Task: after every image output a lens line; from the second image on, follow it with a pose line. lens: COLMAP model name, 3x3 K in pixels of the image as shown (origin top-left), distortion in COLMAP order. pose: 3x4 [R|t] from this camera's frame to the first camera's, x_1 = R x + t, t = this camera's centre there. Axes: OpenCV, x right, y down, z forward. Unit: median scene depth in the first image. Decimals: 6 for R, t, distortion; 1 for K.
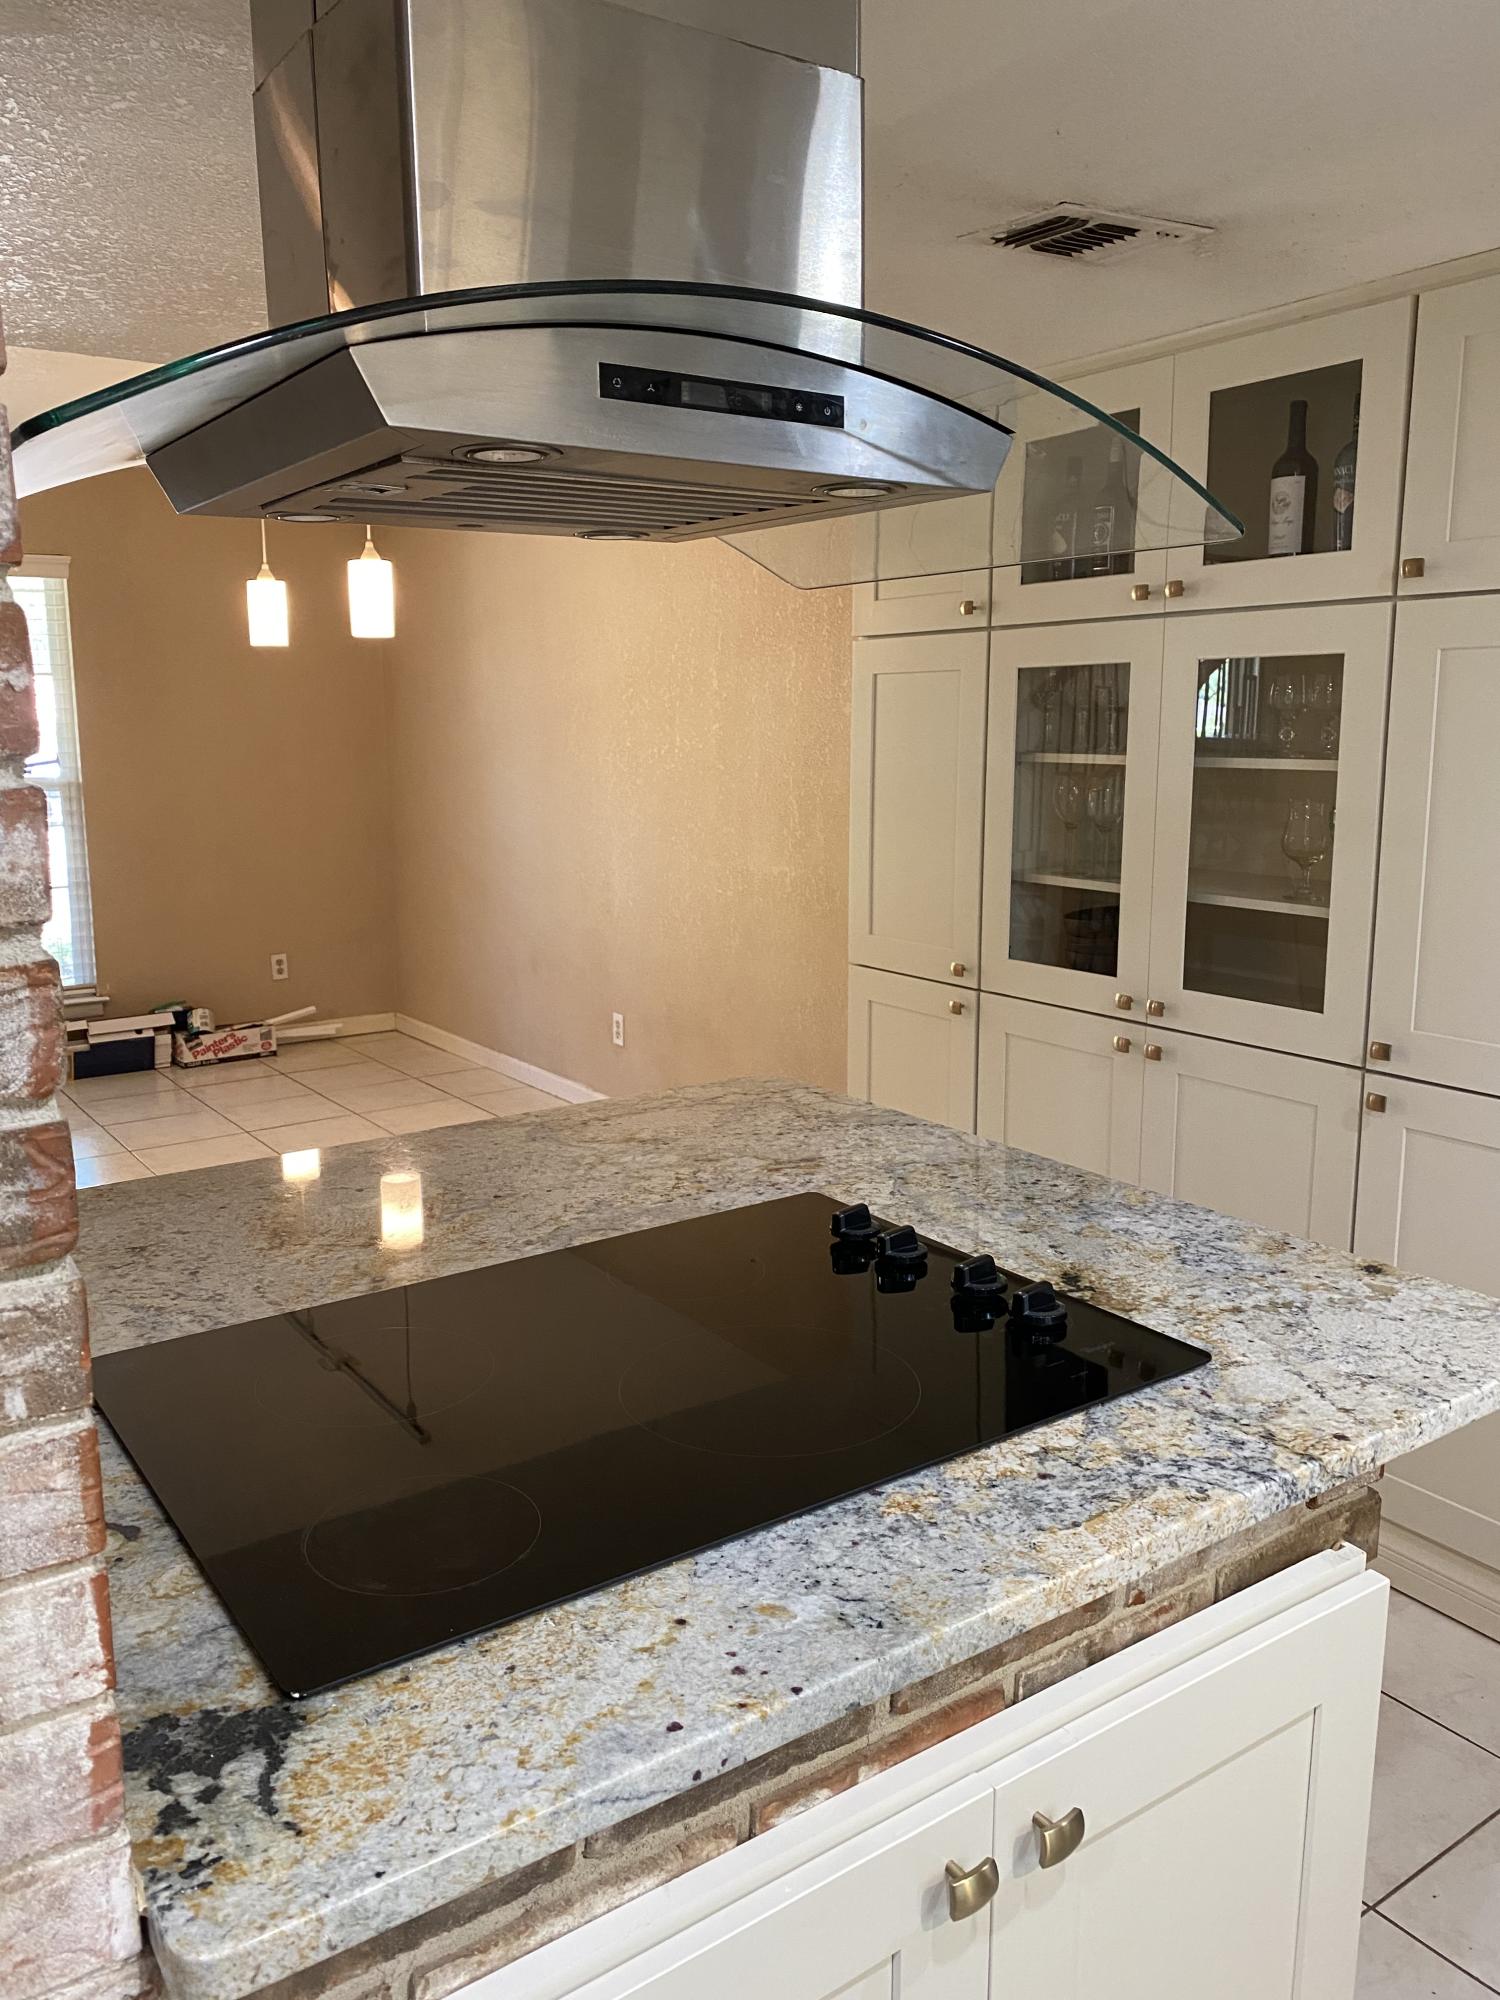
lens RADIAL K [[1575.4, 0, 750.9], [0, 1575.4, 968.6], [0, 0, 1]] dist [0.047626, -0.047409]
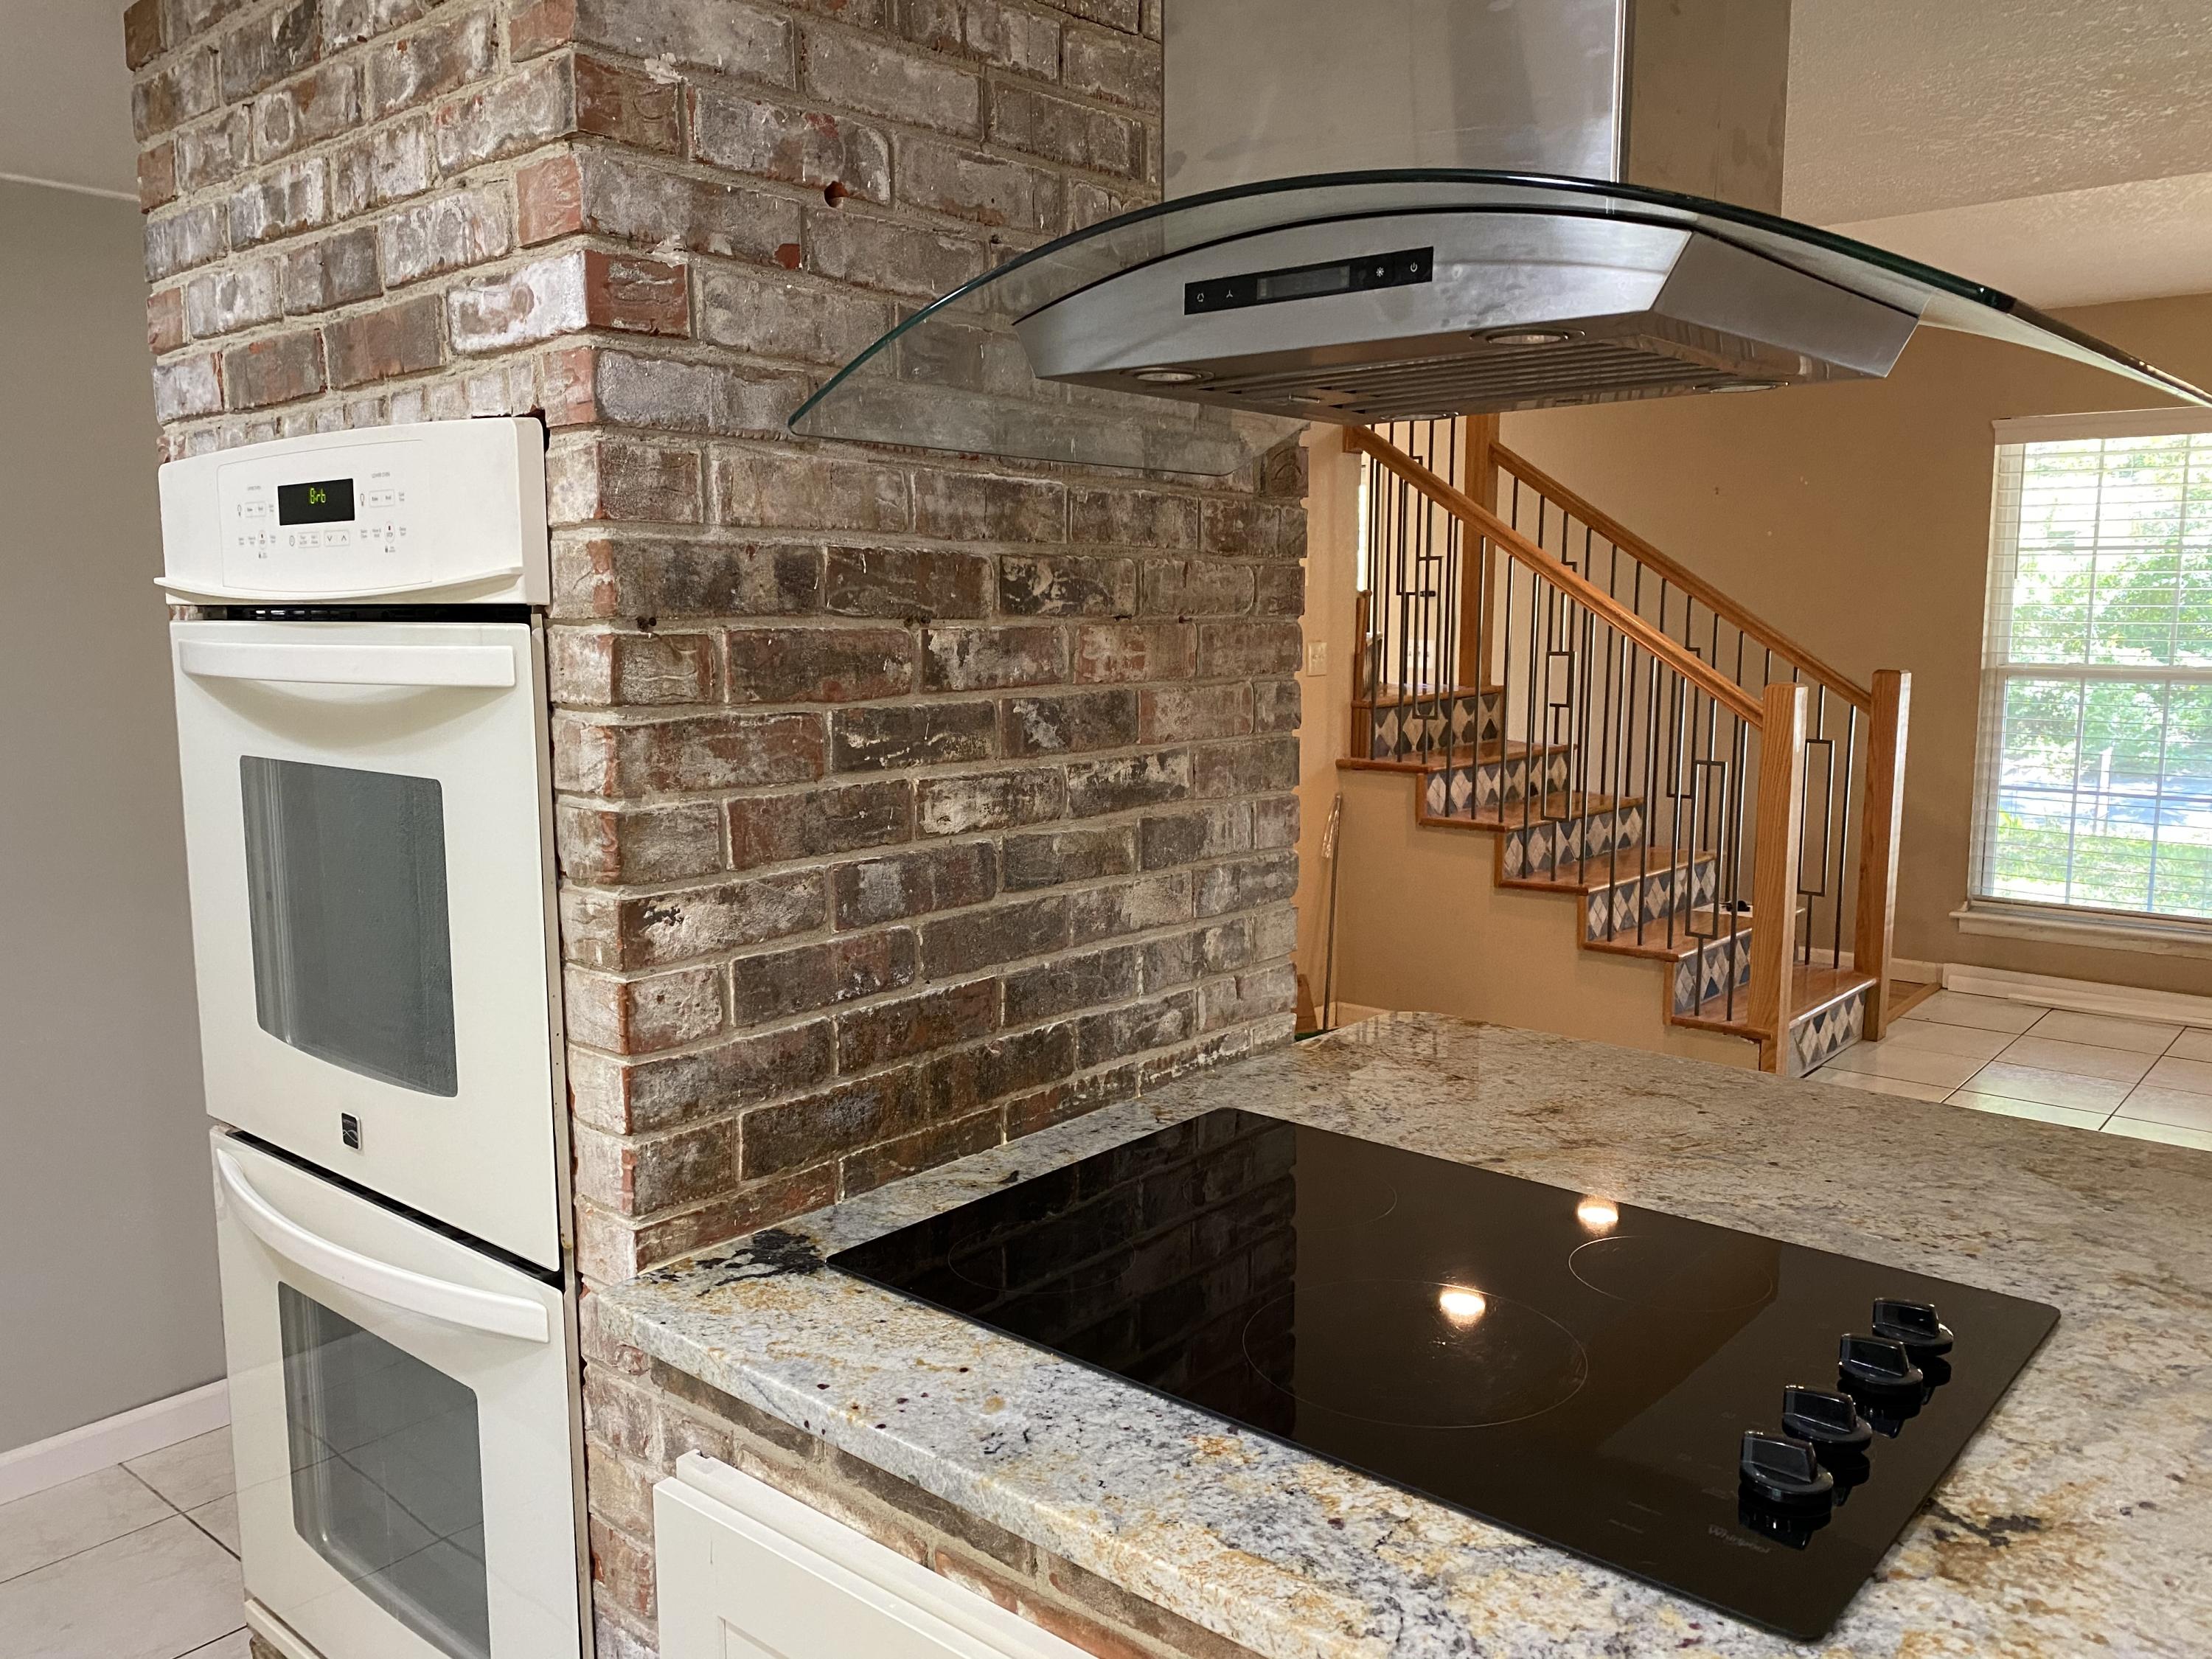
lens RADIAL K [[1726.2, 0, 1095.3], [0, 1726.2, 814.8], [0, 0, 1]] dist [0.085023, -0.101095]
pose [[0.244908, 0.130310, -0.960749, 0.754926], [-0.161778, 0.982527, 0.092025, -0.080887], [0.955954, 0.132891, 0.261710, 0.456899]]
